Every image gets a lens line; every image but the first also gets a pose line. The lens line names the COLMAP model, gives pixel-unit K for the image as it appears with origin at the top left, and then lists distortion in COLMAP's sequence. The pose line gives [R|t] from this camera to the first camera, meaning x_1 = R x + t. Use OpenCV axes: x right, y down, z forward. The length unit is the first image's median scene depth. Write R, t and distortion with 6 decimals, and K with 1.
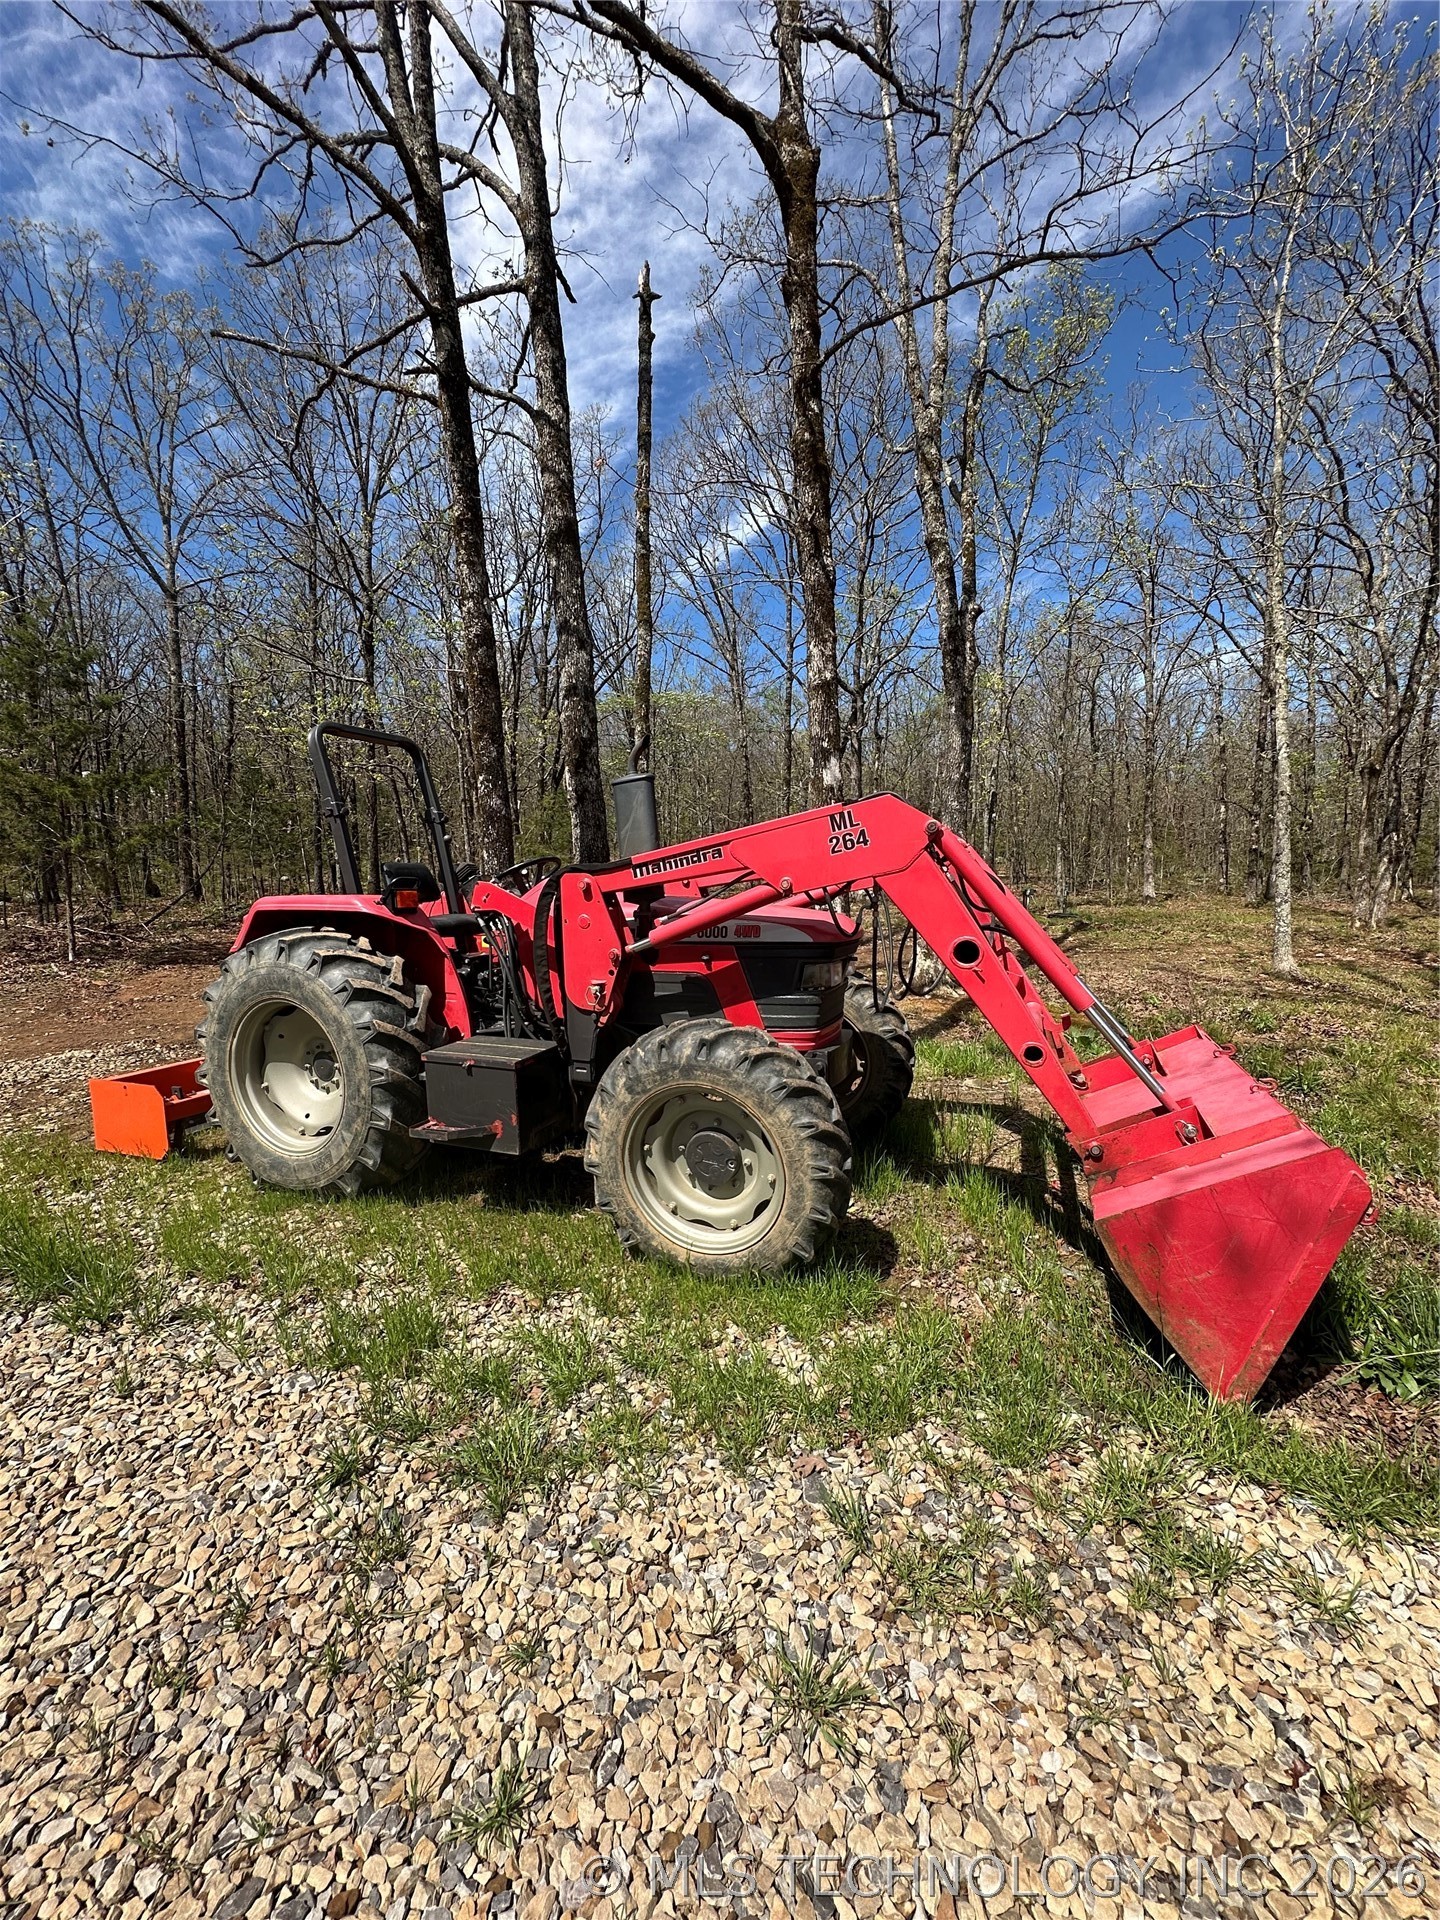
lens RADIAL K [[760.6, 0, 726.5], [0, 760.6, 957.4], [0, 0, 1]] dist [-0.003550, 0.000881]
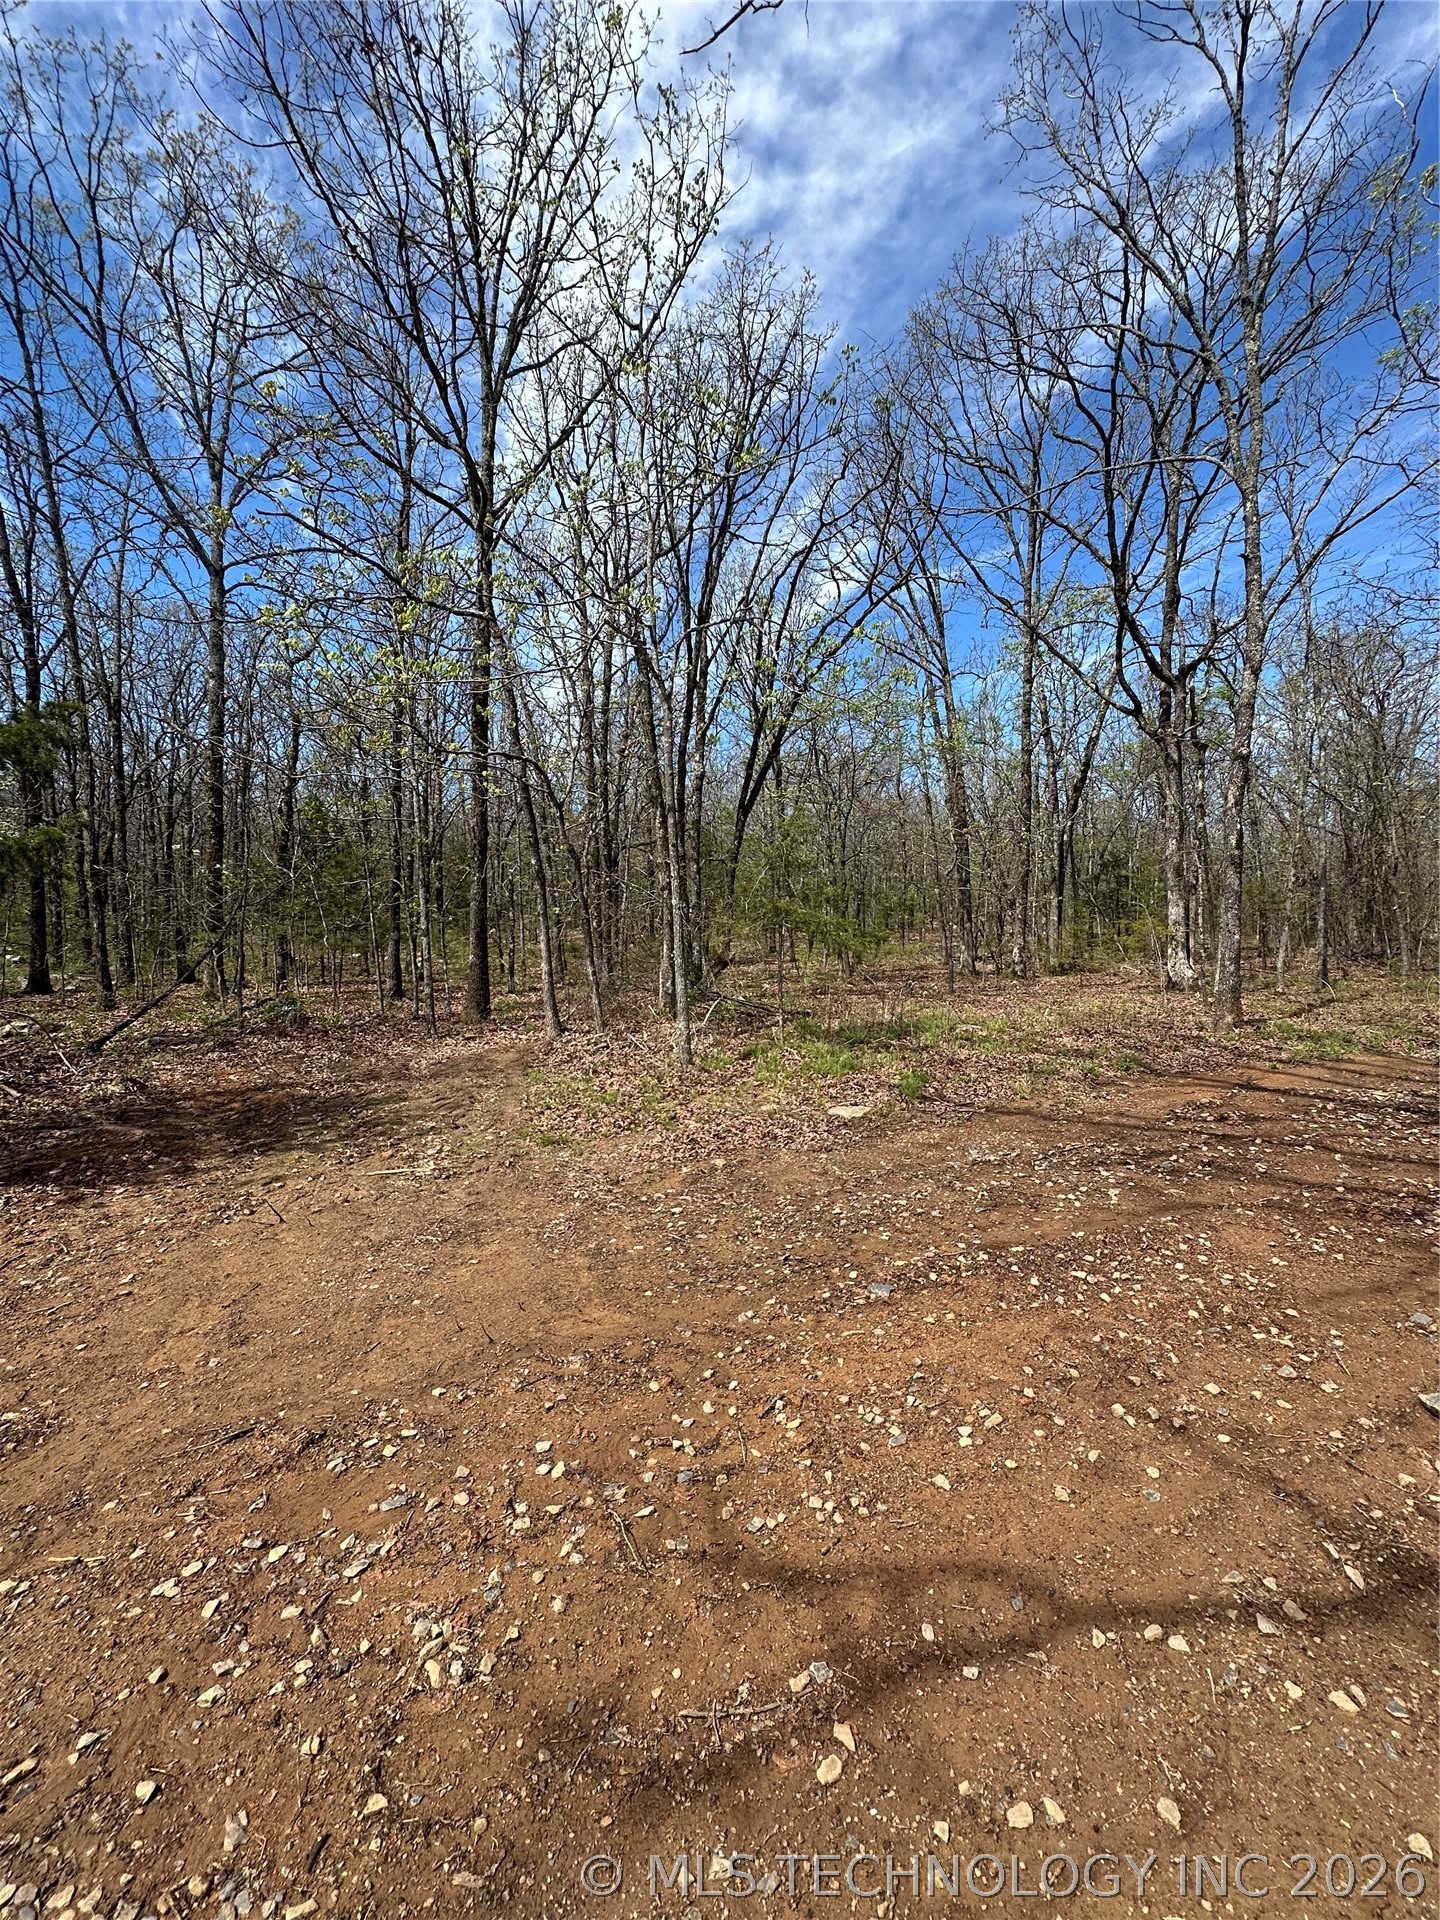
lens RADIAL K [[760.6, 0, 715.6], [0, 760.6, 963.2], [0, 0, 1]] dist [-0.003550, 0.000881]
pose [[0.996007, -0.003630, -0.089198, -0.193967], [-0.004058, 0.996299, -0.085860, -0.042981], [0.089180, 0.085879, 0.992306, 0.359179]]
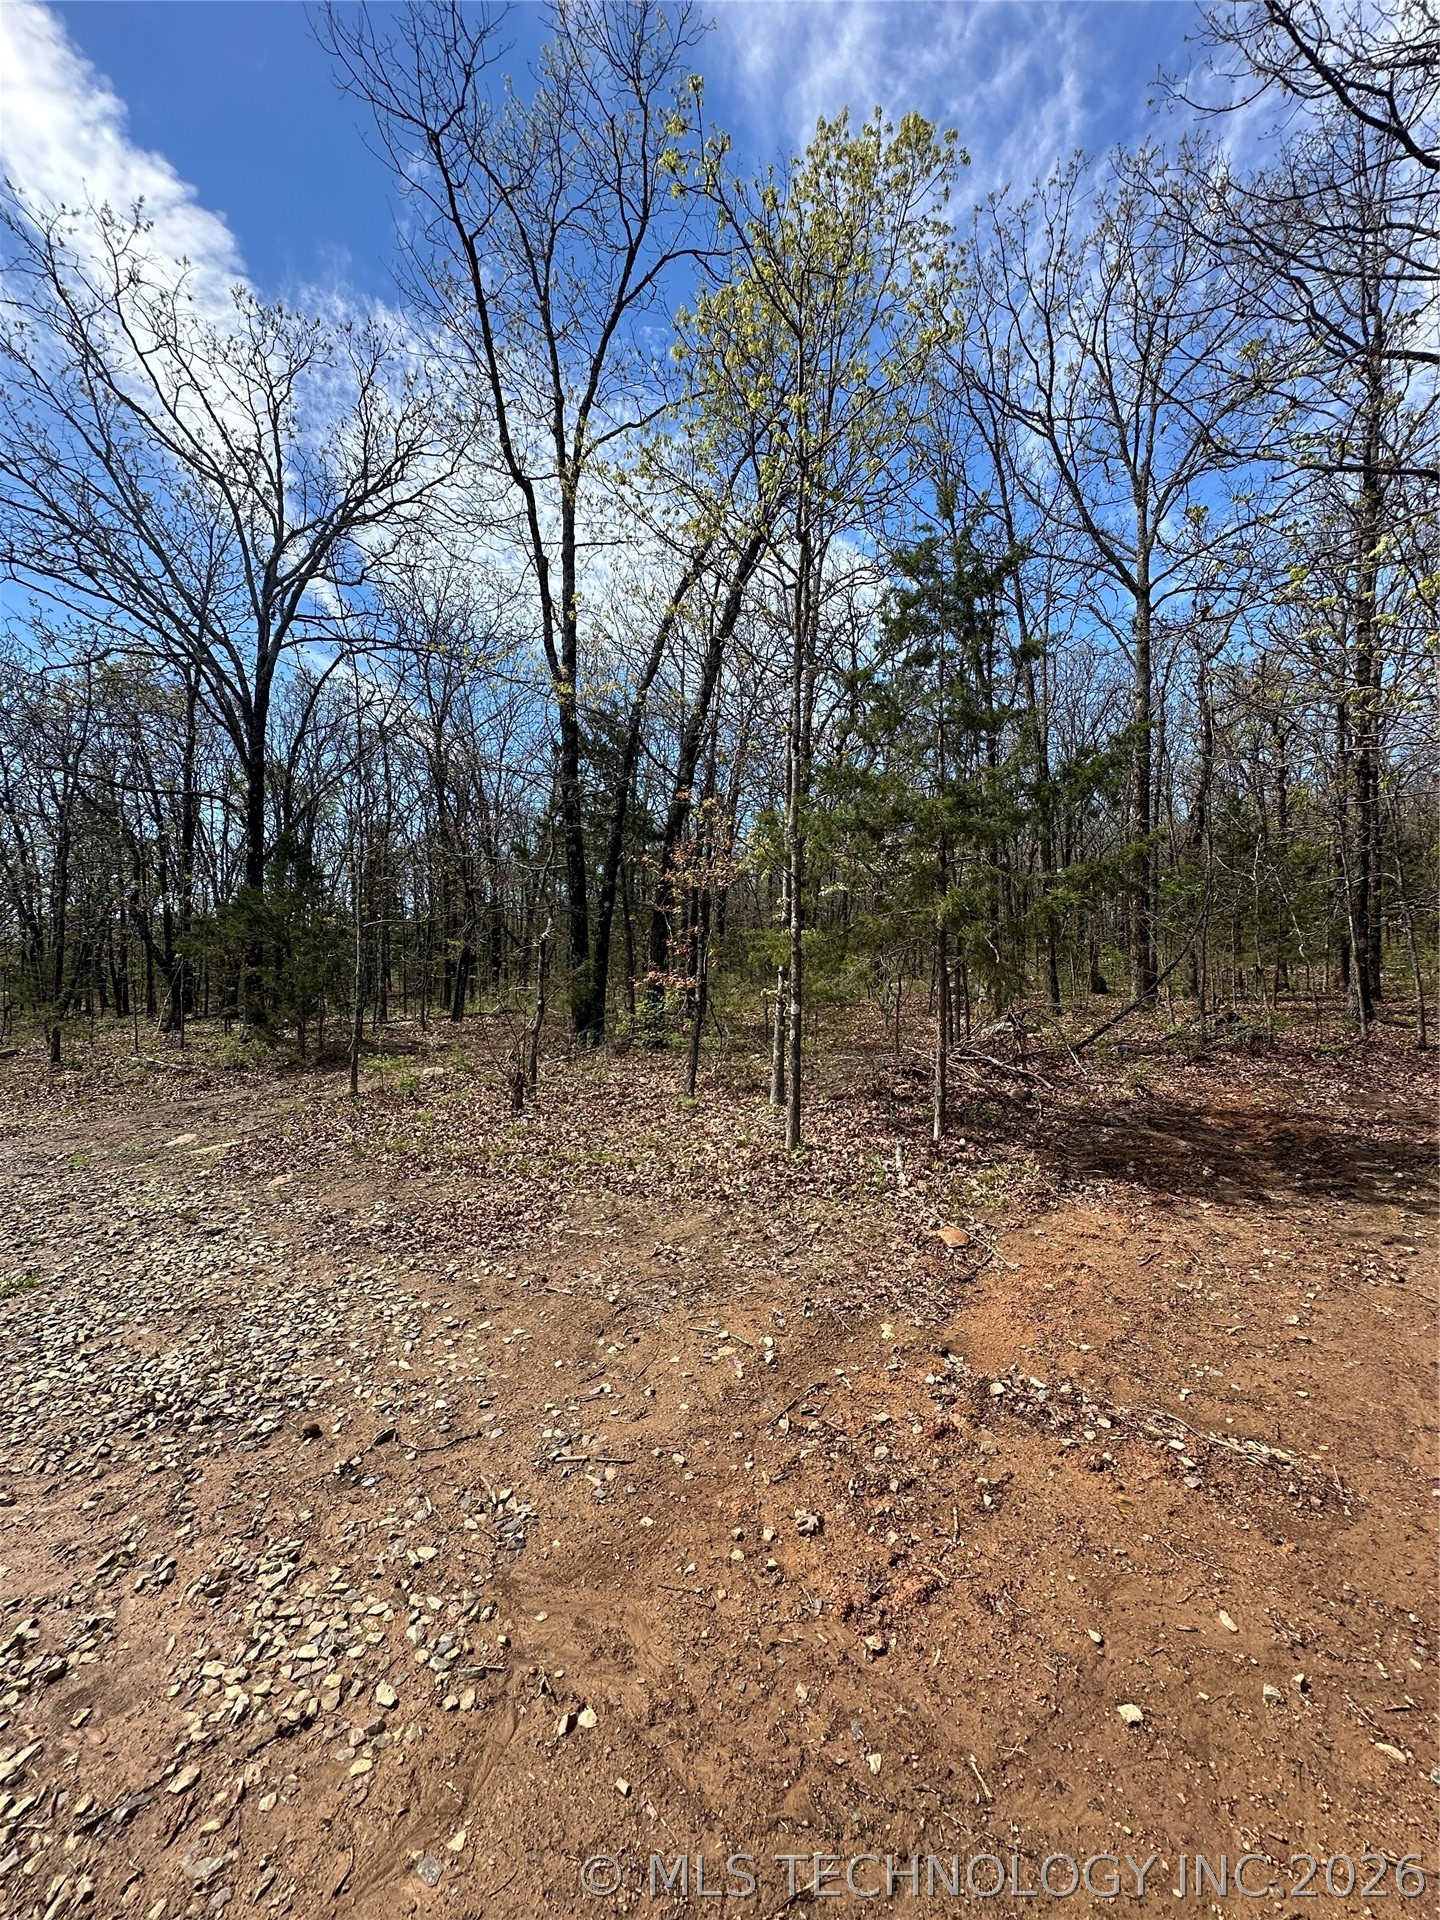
lens RADIAL K [[760.6, 0, 718.2], [0, 760.6, 964.0], [0, 0, 1]] dist [-0.003550, 0.000881]
pose [[0.440300, -0.009612, -0.897799, -0.252932], [-0.085765, 0.994920, -0.052713, -0.040337], [0.893745, 0.100209, 0.437239, 0.343812]]
